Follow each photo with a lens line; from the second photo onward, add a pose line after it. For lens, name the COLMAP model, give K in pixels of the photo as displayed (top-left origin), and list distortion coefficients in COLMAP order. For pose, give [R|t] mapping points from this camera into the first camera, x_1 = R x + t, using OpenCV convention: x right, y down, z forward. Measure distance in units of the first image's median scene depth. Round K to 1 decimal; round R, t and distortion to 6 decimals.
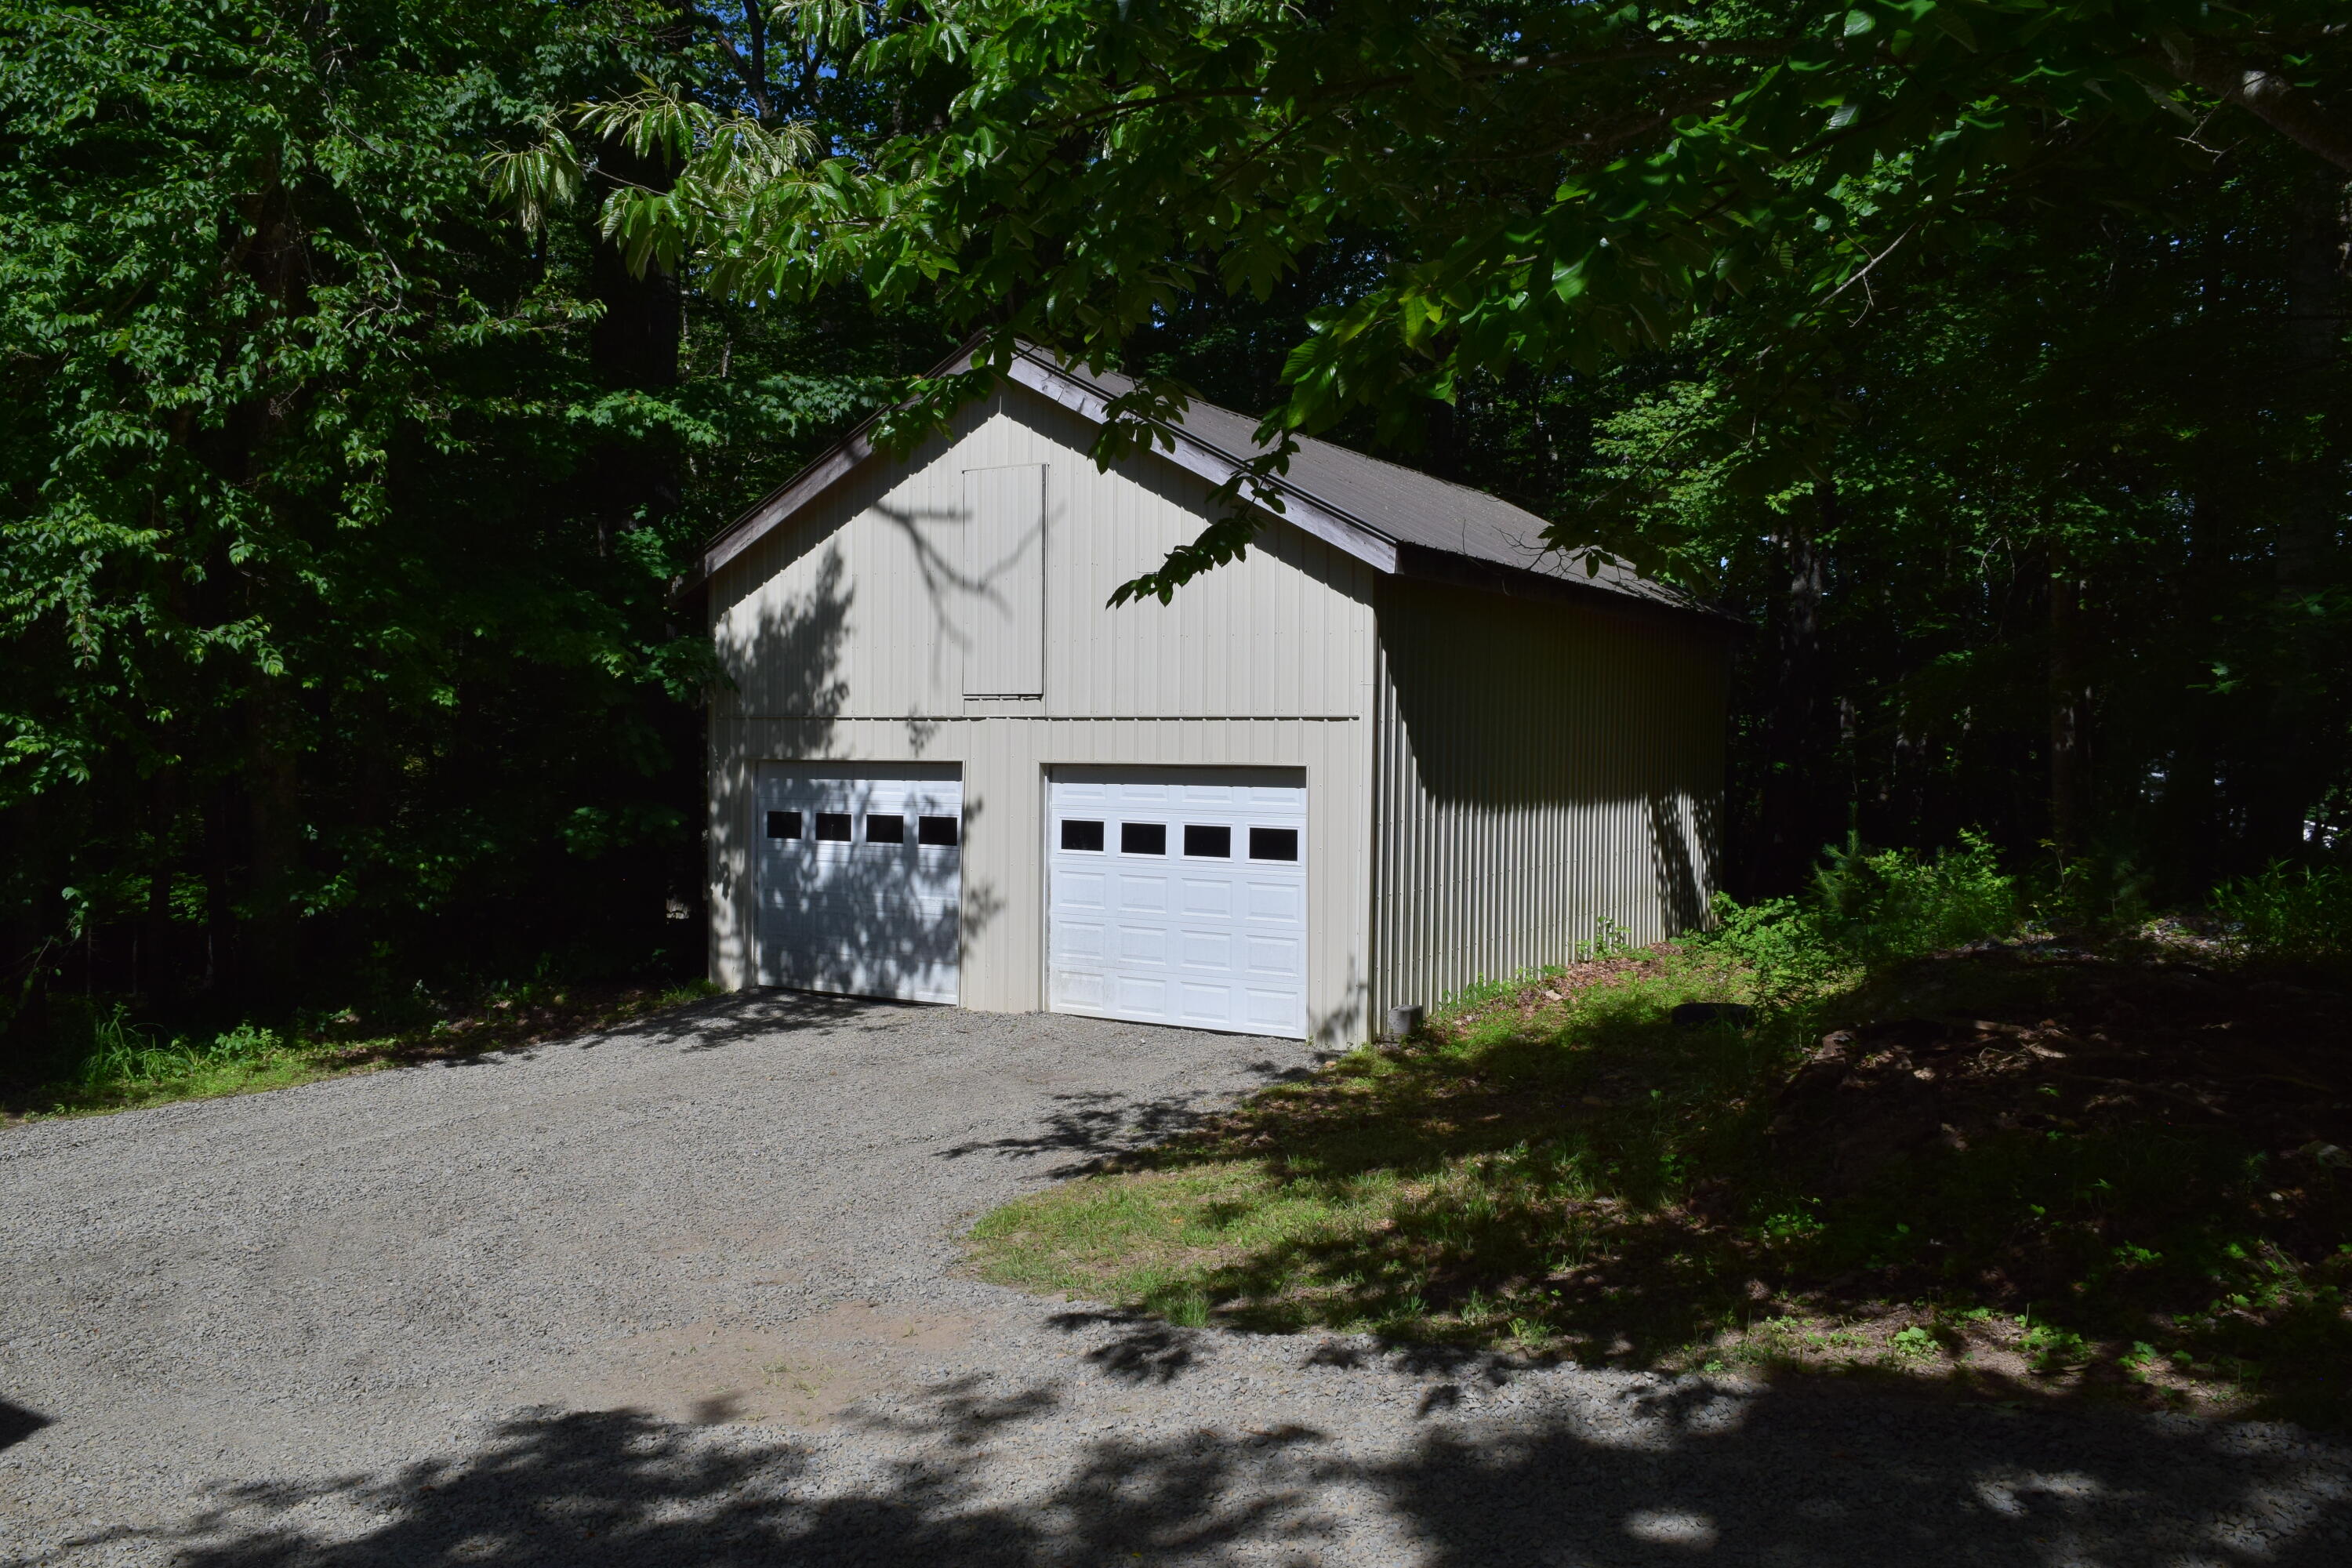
lens RADIAL K [[1821.6, 0, 1159.9], [0, 1821.6, 767.8], [0, 0, 1]] dist [-0.017537, 0.008619]
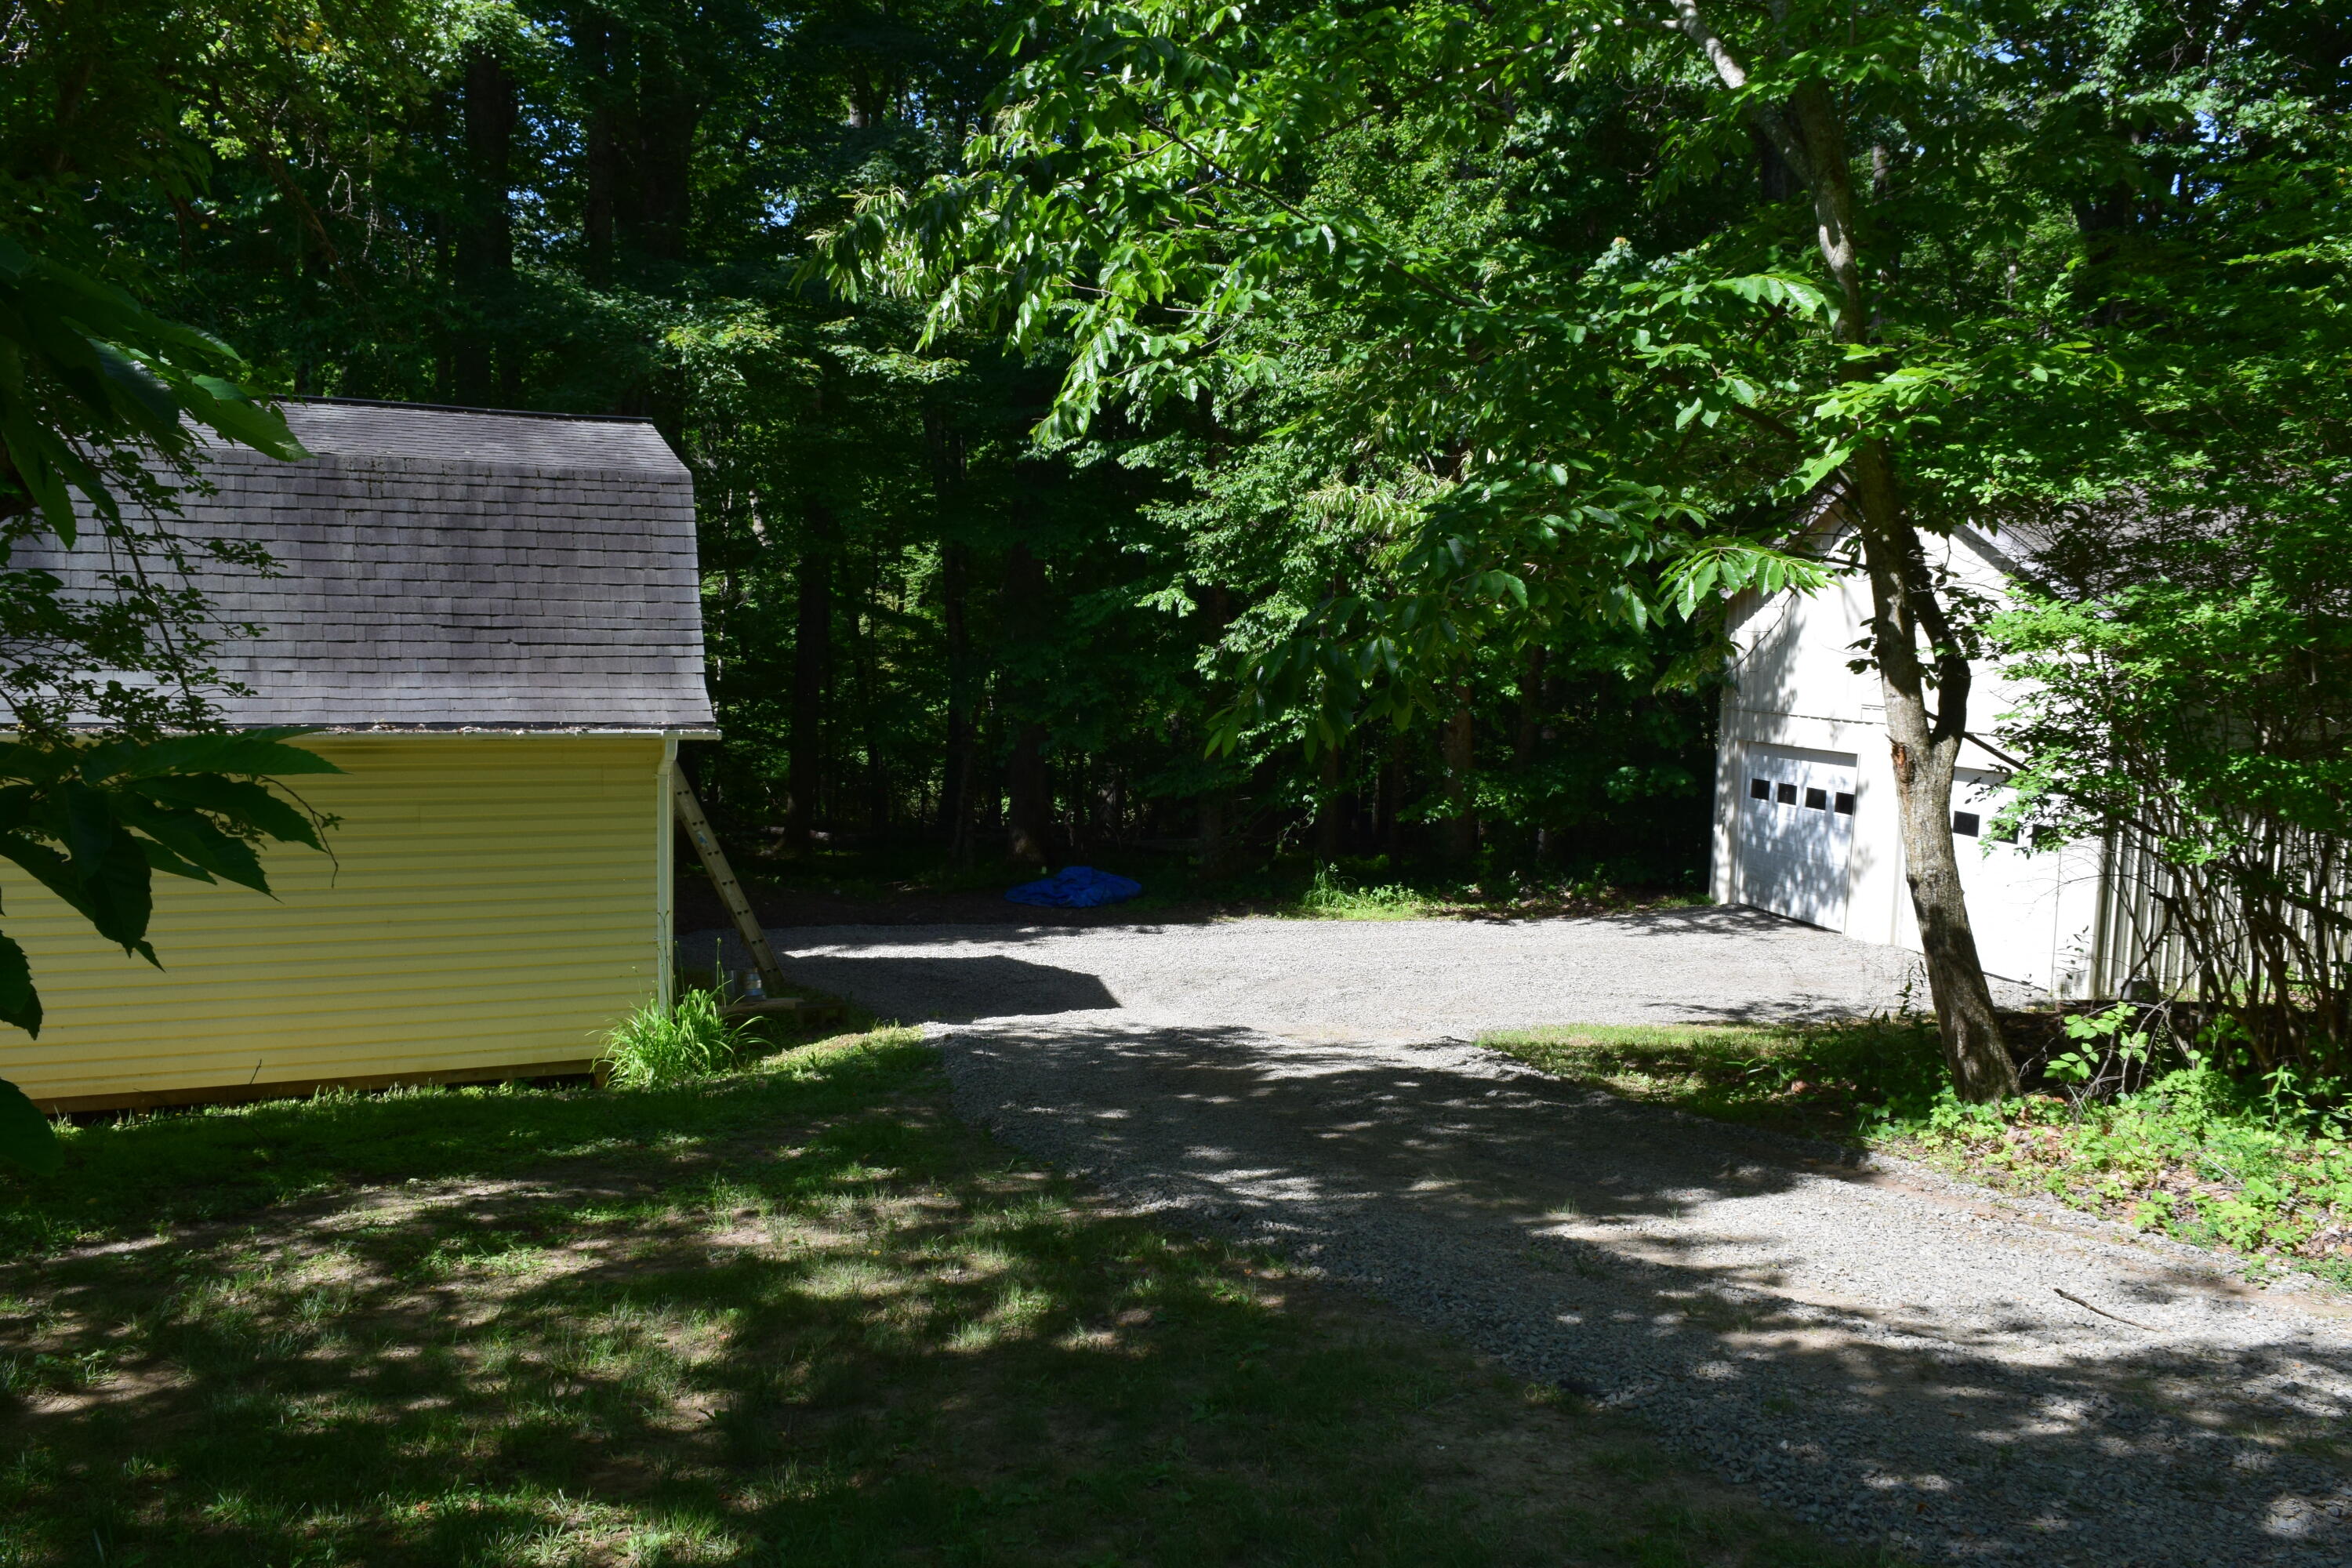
lens RADIAL K [[1821.6, 0, 1183.5], [0, 1821.6, 788.1], [0, 0, 1]] dist [-0.017537, 0.008619]
pose [[0.706350, 0.080411, -0.703281, 0.463261], [-0.035166, 0.996286, 0.078593, -0.063039], [0.706989, -0.030783, 0.706554, -0.283695]]
